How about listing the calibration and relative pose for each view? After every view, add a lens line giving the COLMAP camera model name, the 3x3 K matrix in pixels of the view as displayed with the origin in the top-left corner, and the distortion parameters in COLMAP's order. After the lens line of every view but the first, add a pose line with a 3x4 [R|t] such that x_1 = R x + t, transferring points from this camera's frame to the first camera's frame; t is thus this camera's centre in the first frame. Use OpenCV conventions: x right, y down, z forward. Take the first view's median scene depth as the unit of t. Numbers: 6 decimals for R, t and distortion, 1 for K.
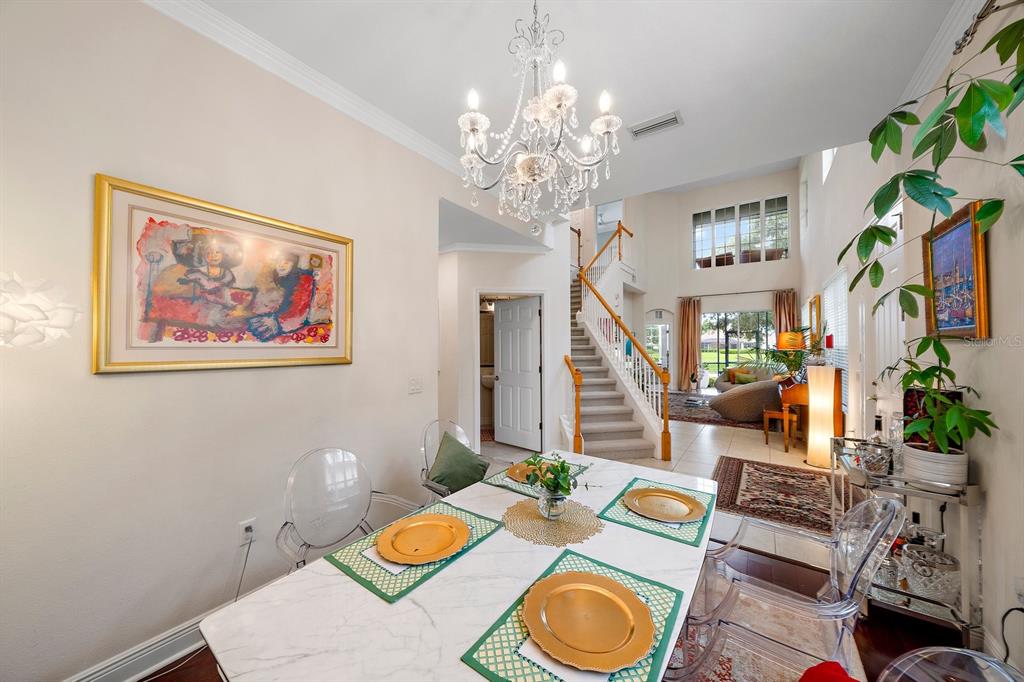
lens RADIAL K [[349.9, 0, 507.4], [0, 349.9, 345.6], [0, 0, 1]] dist [-0.010942, -0.000111]
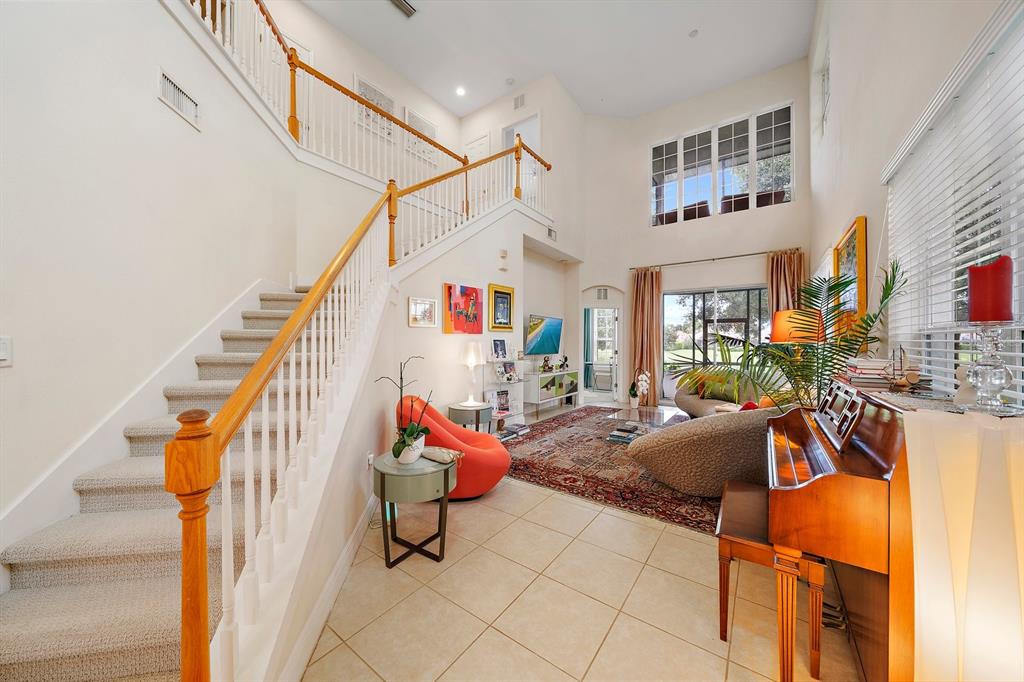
lens RADIAL K [[349.9, 0, 507.4], [0, 349.9, 345.6], [0, 0, 1]] dist [-0.010942, -0.000111]
pose [[0.999999, 0.000974, -0.000446, 0.271792], [-0.000970, 0.999947, 0.010281, 0.007381], [0.000456, -0.010281, 0.999947, 0.340224]]
